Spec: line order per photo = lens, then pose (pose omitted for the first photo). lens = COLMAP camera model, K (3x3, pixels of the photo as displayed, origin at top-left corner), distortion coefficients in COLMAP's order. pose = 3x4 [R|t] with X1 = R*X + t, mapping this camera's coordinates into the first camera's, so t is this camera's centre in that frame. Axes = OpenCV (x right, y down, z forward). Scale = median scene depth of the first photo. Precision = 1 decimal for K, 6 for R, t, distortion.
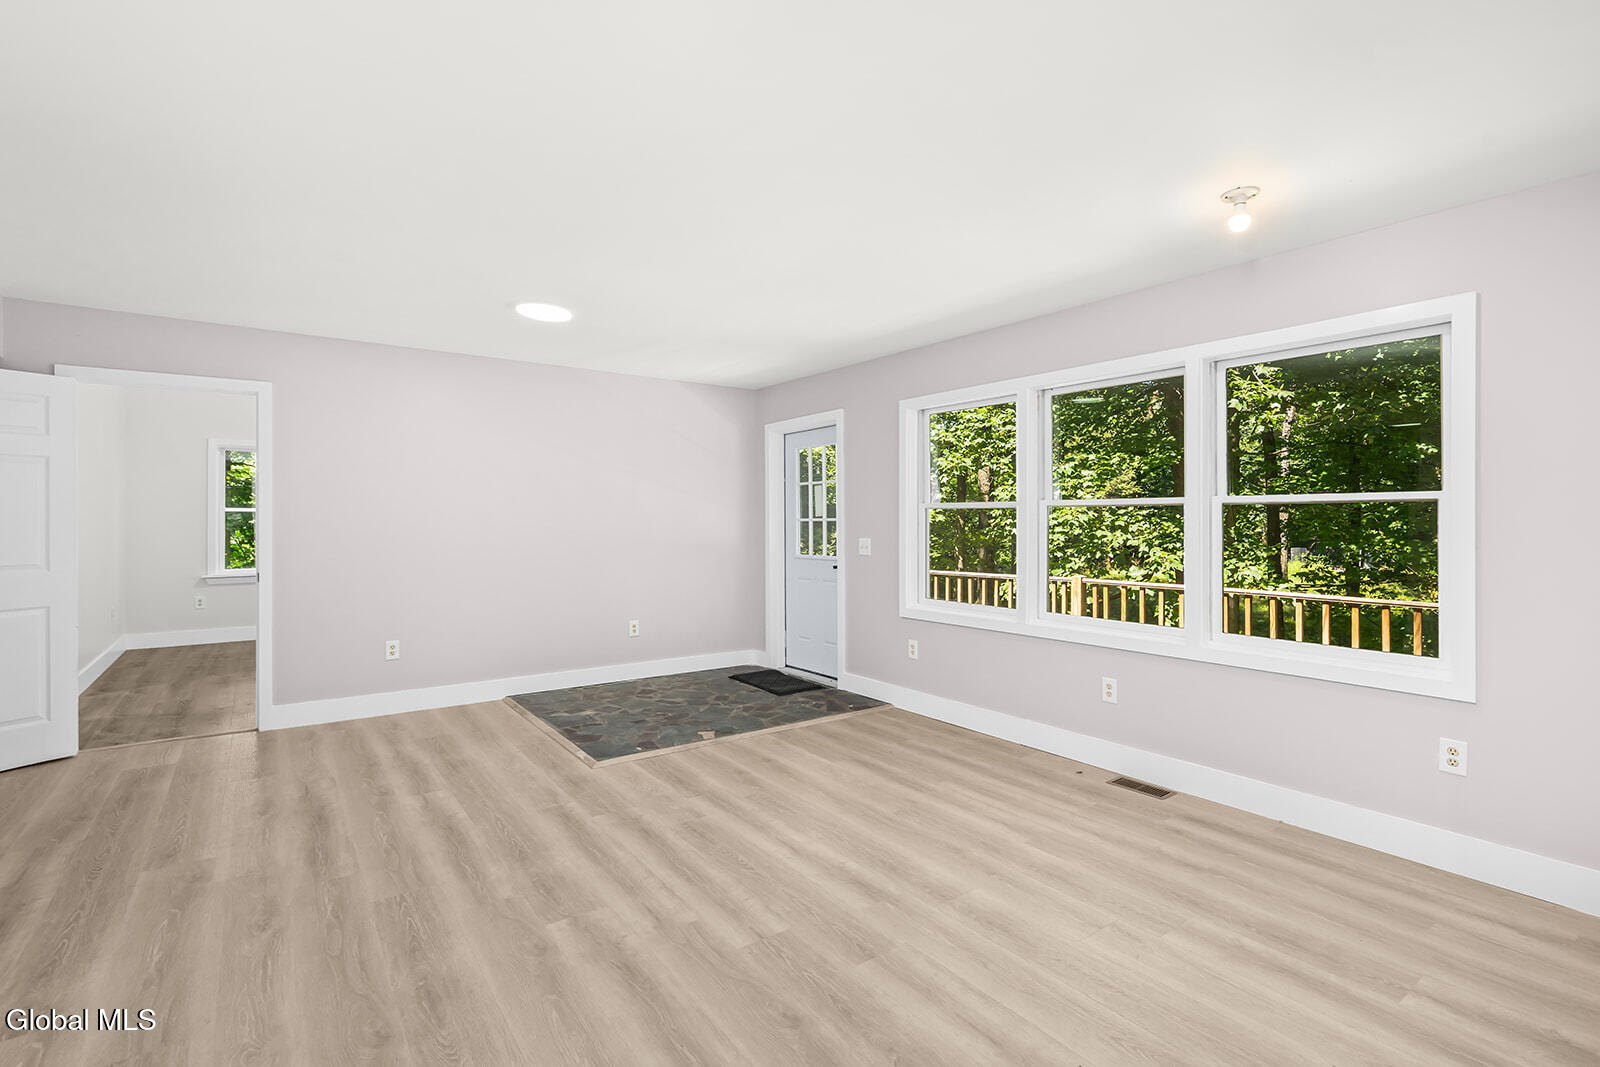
lens RADIAL K [[740.9, 0, 791.7], [0, 740.9, 520.9], [0, 0, 1]] dist [0.000132, 0.000595]
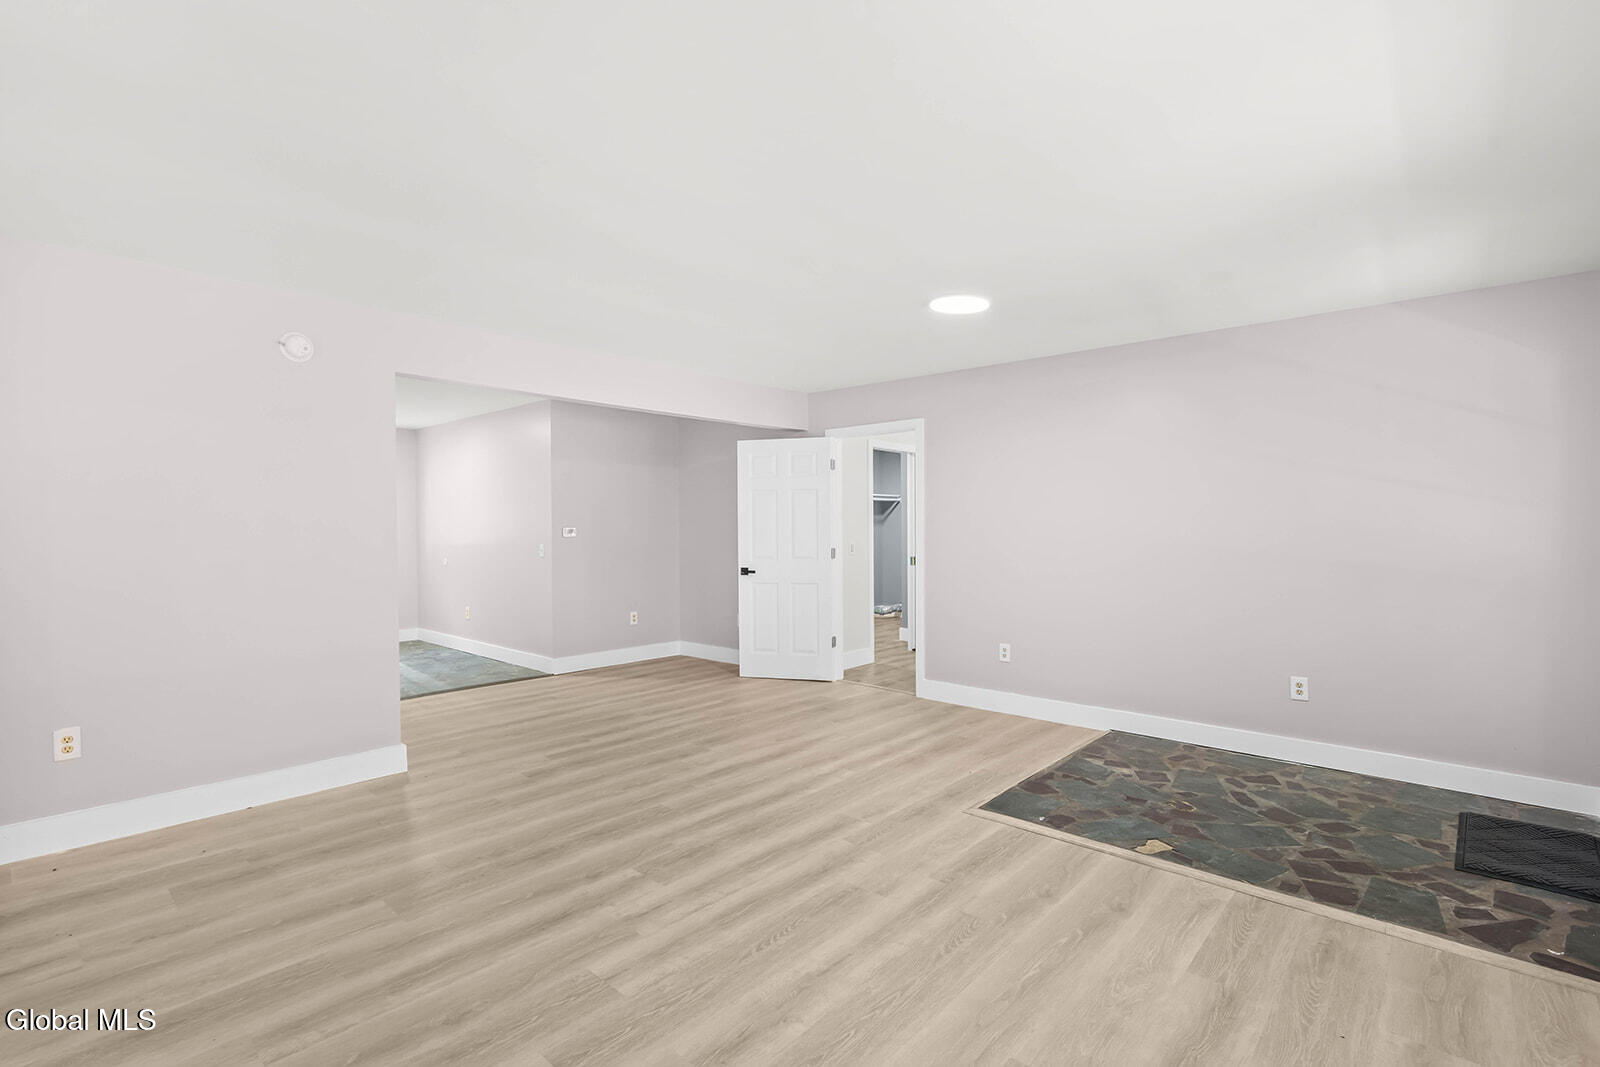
lens RADIAL K [[740.9, 0, 791.7], [0, 740.9, 520.9], [0, 0, 1]] dist [0.000132, 0.000595]
pose [[0.199259, -0.015095, -0.979831, 0.669142], [0.002546, 0.999886, -0.014886, 0.004437], [0.979943, 0.000472, 0.199275, 0.759703]]
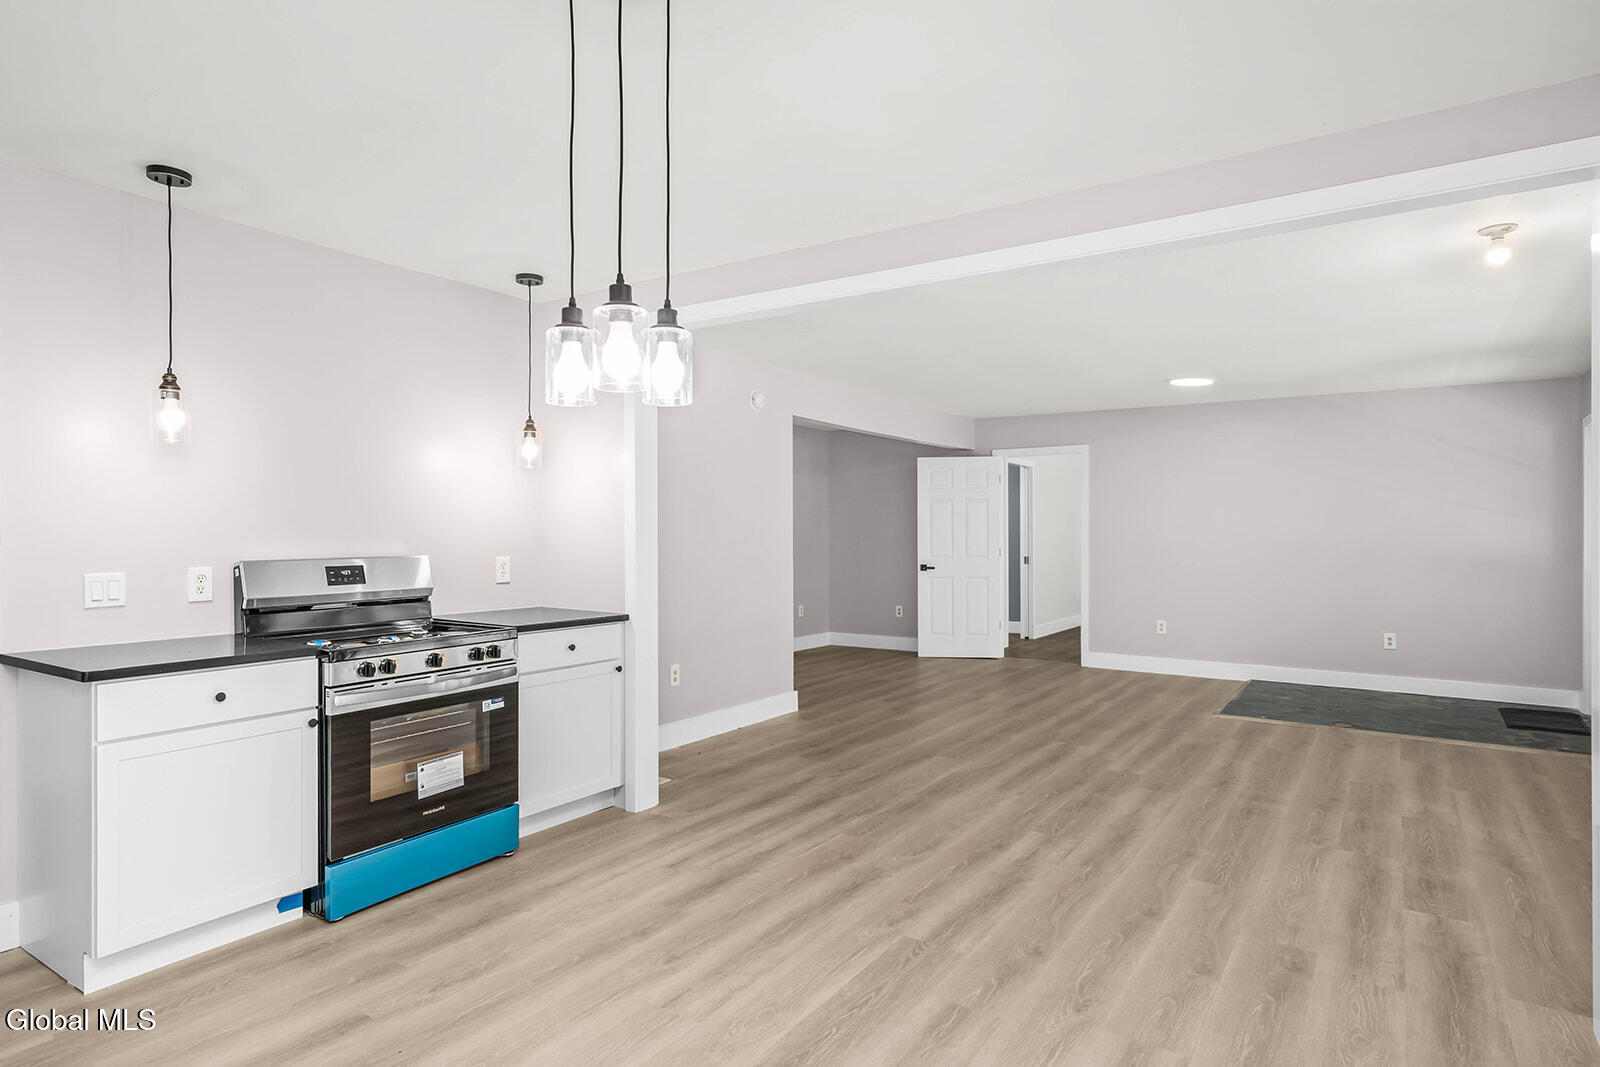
lens RADIAL K [[886.4, 0, 782.6], [0, 886.4, 538.9], [0, 0, 1]] dist [0.002327, 0.019846]
pose [[0.335232, 0.006931, -0.942110, 1.211319], [-0.002614, 0.999976, 0.006427, 0.000782], [0.942132, 0.000308, 0.335242, -0.340159]]
